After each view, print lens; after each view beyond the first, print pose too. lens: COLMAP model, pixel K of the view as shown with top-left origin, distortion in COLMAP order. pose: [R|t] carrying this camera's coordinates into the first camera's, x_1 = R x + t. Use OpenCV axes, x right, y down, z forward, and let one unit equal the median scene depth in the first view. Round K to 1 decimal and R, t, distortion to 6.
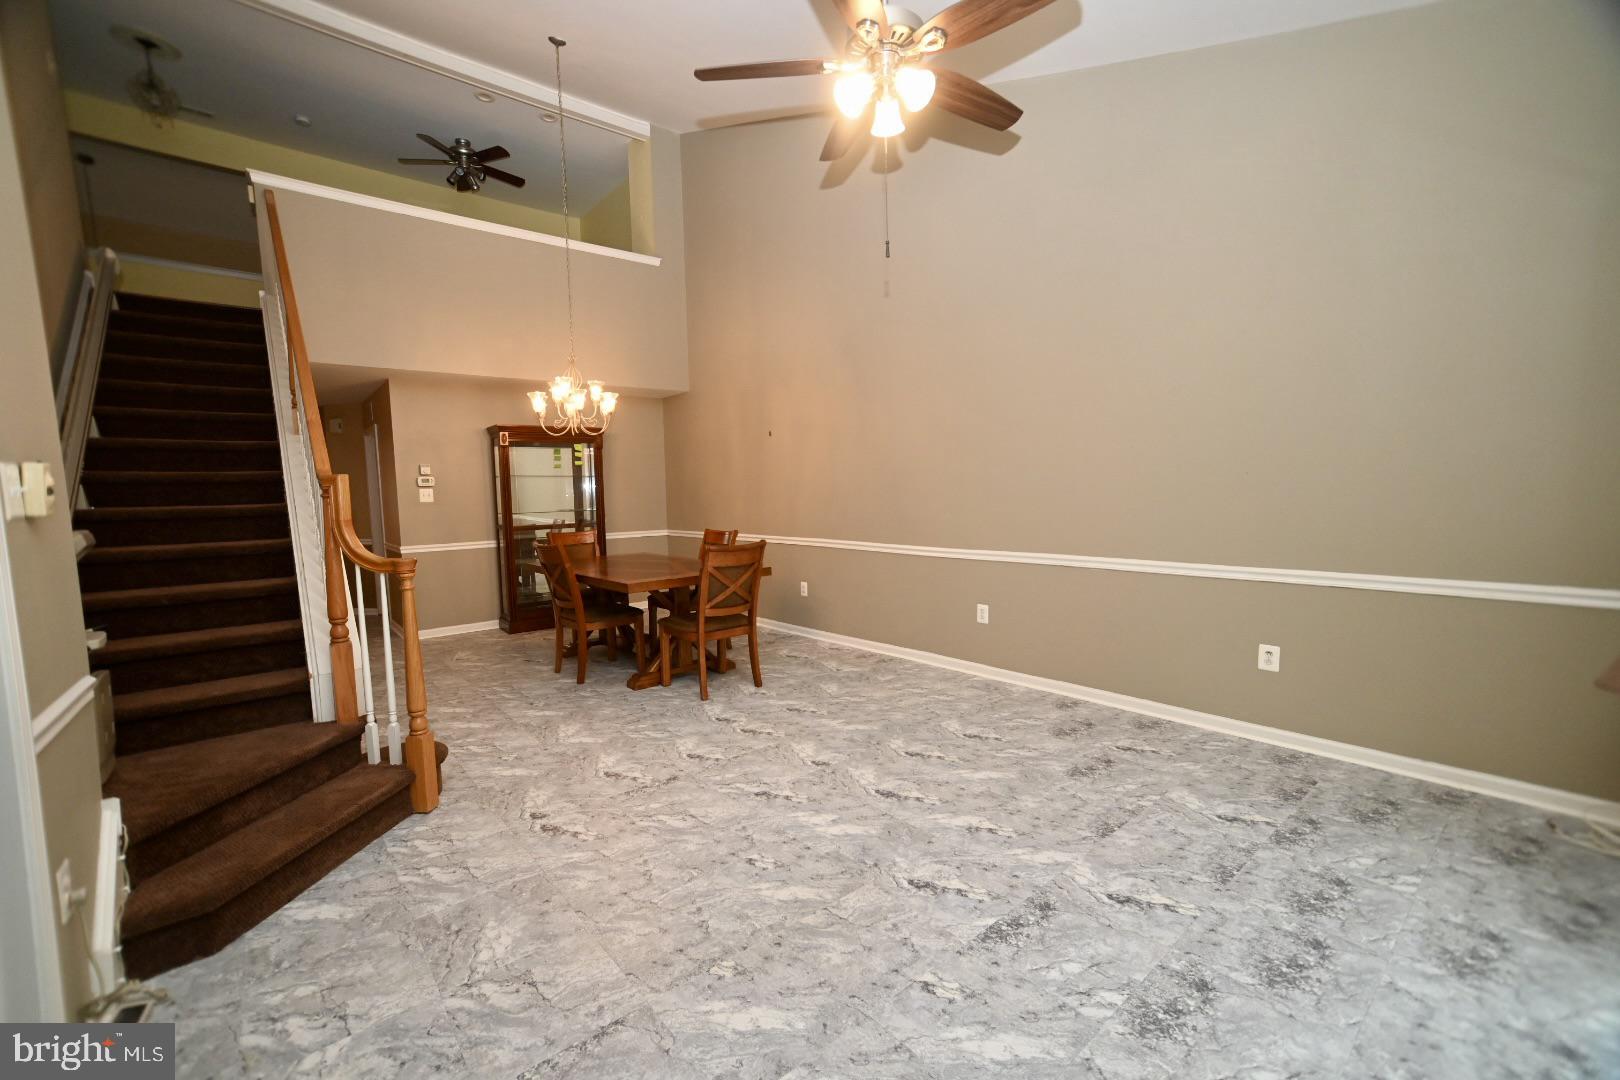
lens RADIAL K [[688.8, 0, 800.7], [0, 688.8, 540.7], [0, 0, 1]] dist [-0.015062, 0.012547]
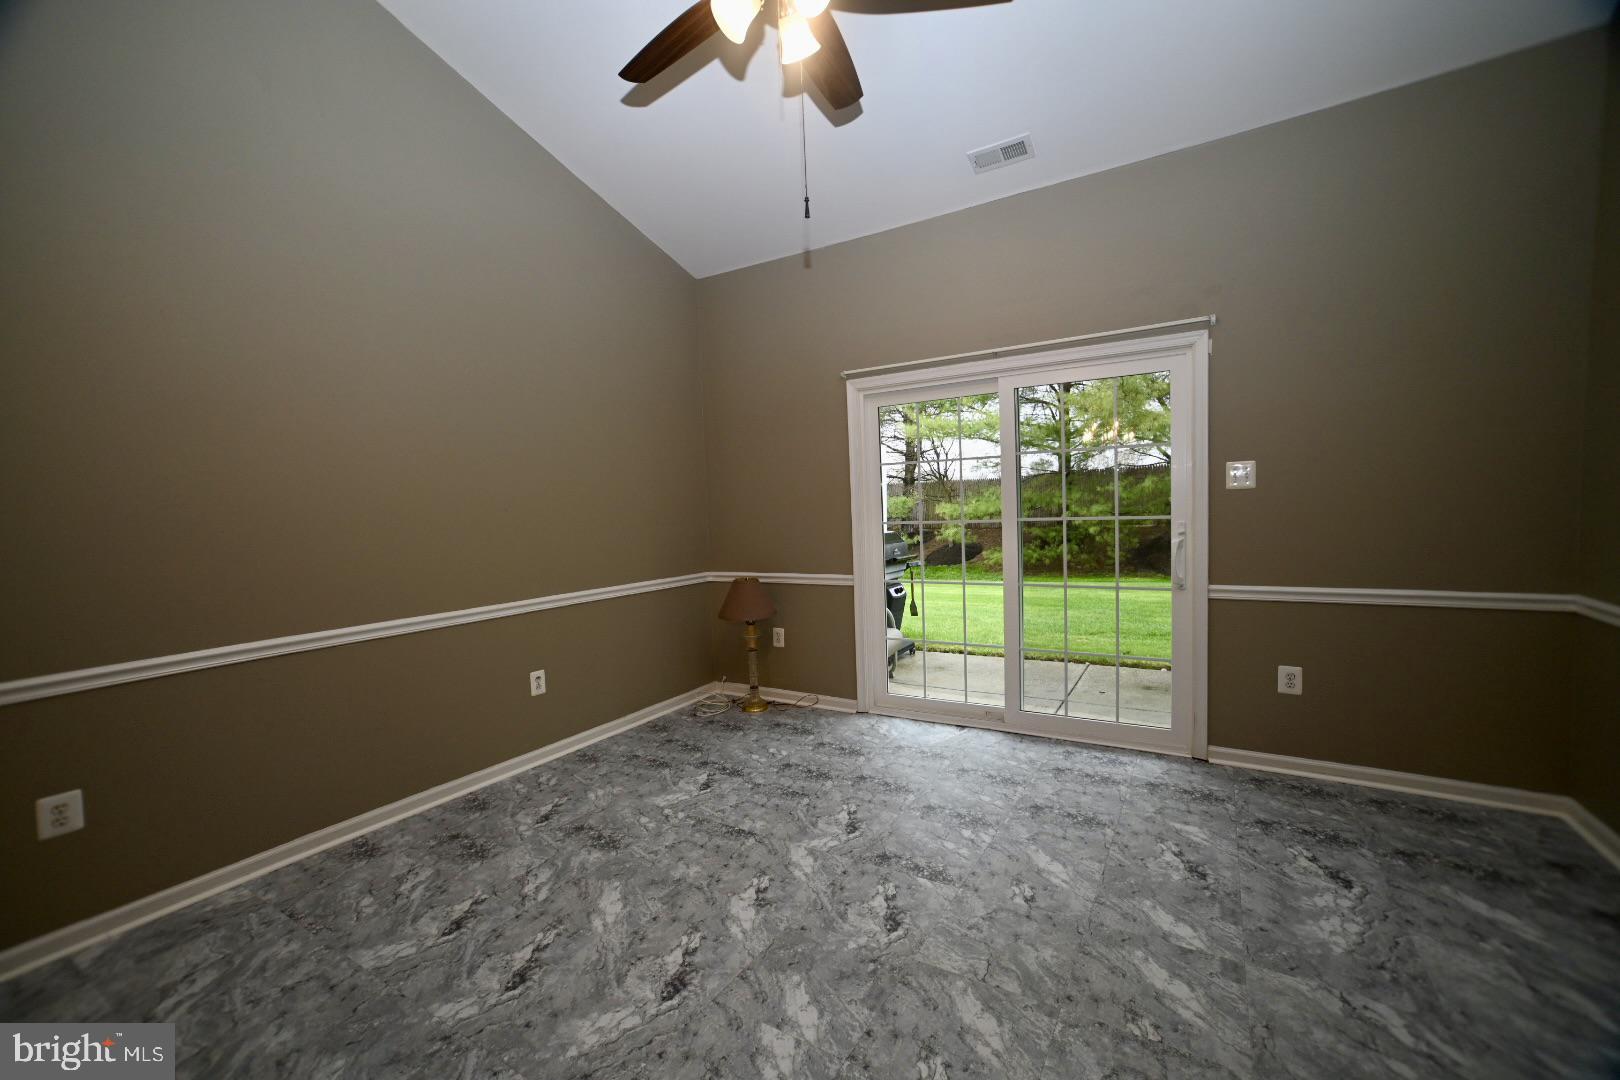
lens RADIAL K [[688.8, 0, 802.5], [0, 688.8, 541.3], [0, 0, 1]] dist [-0.015062, 0.012547]
pose [[-0.345971, -0.004400, 0.938235, -0.568899], [0.111942, 0.992653, 0.045933, -0.062052], [-0.931543, 0.120919, -0.342937, 1.187975]]
